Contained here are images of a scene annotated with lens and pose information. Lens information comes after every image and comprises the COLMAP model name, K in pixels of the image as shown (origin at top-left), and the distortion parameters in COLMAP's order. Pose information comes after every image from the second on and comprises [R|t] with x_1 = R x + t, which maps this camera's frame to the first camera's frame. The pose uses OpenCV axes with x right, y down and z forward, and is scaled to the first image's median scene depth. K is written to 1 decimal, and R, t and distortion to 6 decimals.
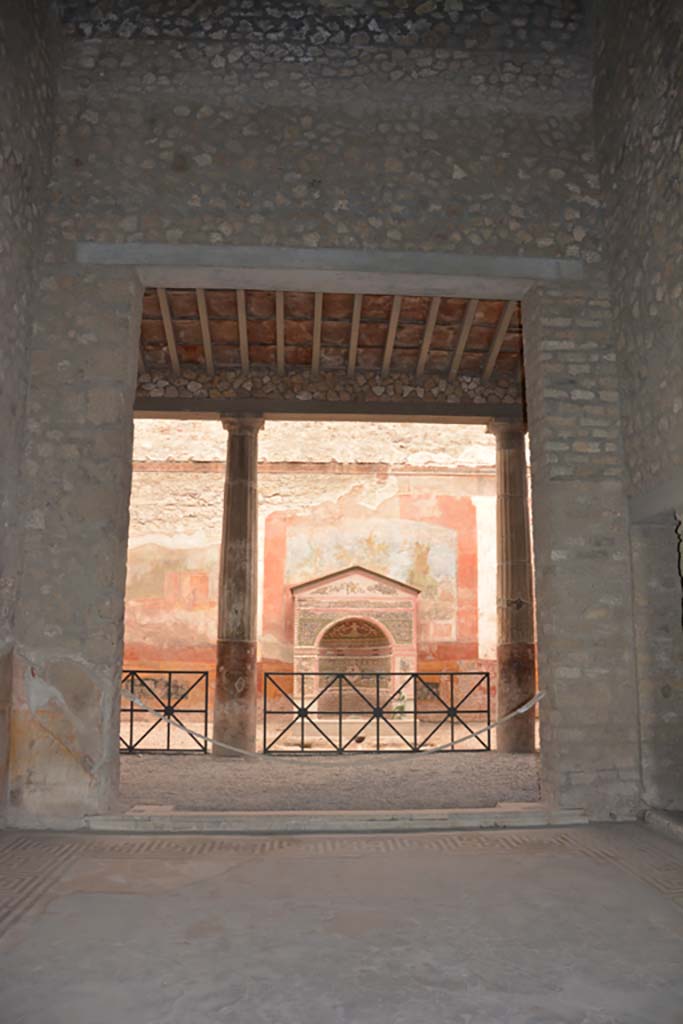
lens RADIAL K [[788.0, 0, 345.6], [0, 788.0, 519.5], [0, 0, 1]] dist [-0.102961, 0.046633]
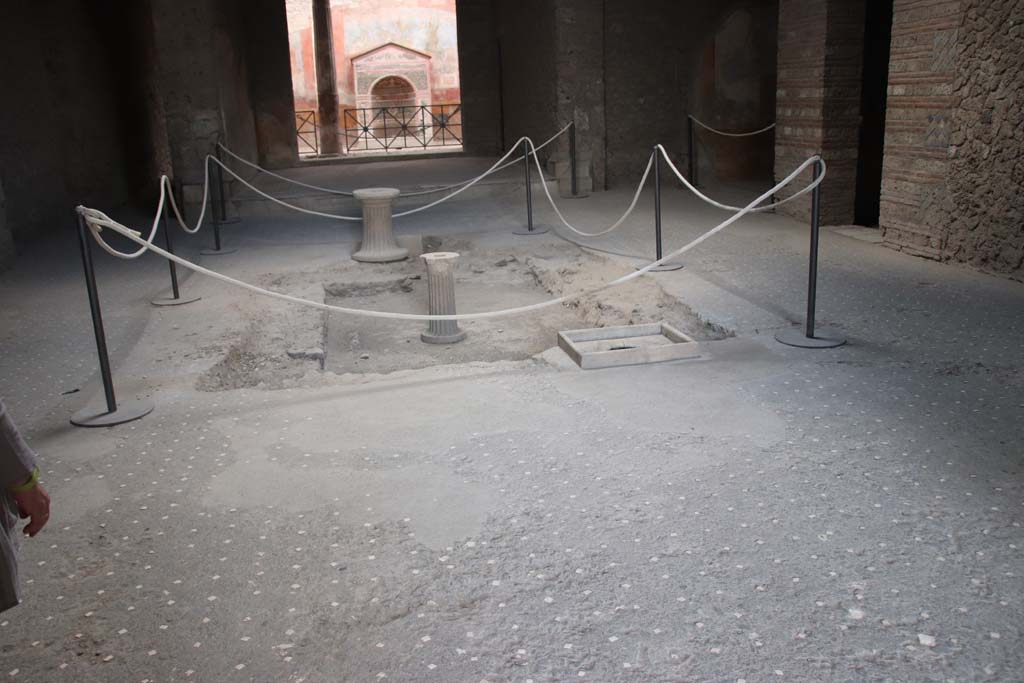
lens RADIAL K [[953.2, 0, 535.7], [0, 953.2, 350.9], [0, 0, 1]] dist [-0.092337, 0.020269]
pose [[0.990139, -0.074085, 0.118891, 0.031858], [0.017830, 0.908454, 0.417604, -0.165866], [-0.138946, -0.411366, 0.900817, -1.024197]]
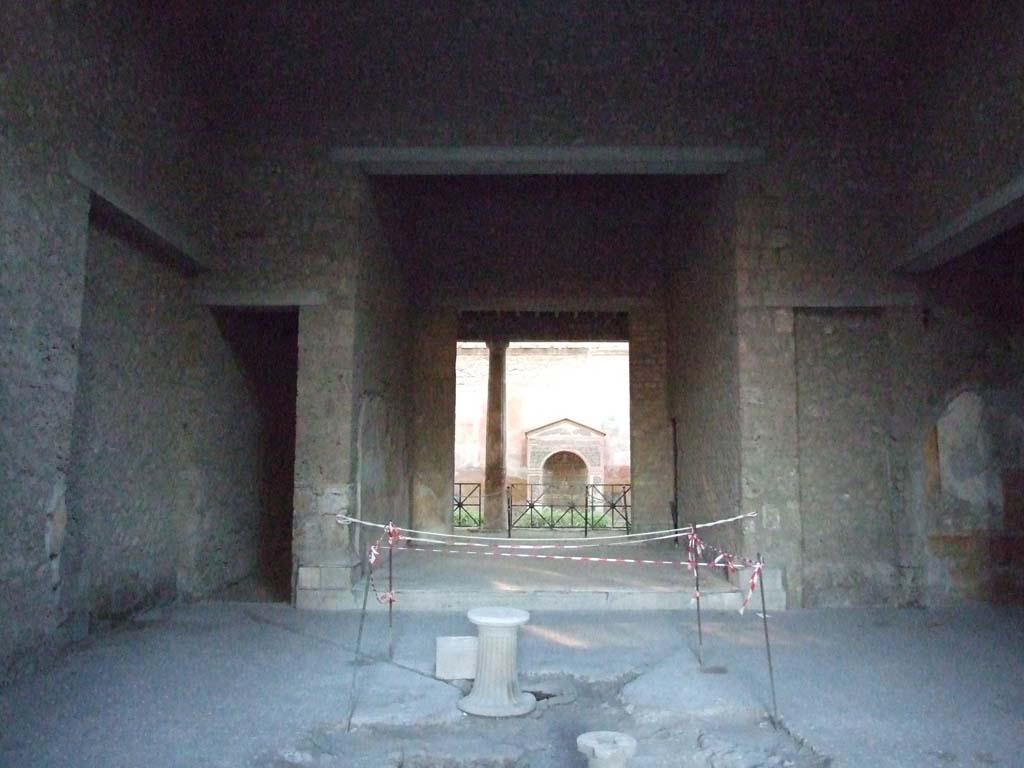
lens RADIAL K [[870.9, 0, 535.2], [0, 870.9, 315.4], [0, 0, 1]] dist [-0.036723, 0.018400]
pose [[0.998098, -0.010317, -0.060785, 0.061563], [0.009941, 0.999930, -0.006471, -0.140051], [0.060847, 0.005855, 0.998130, -0.777933]]
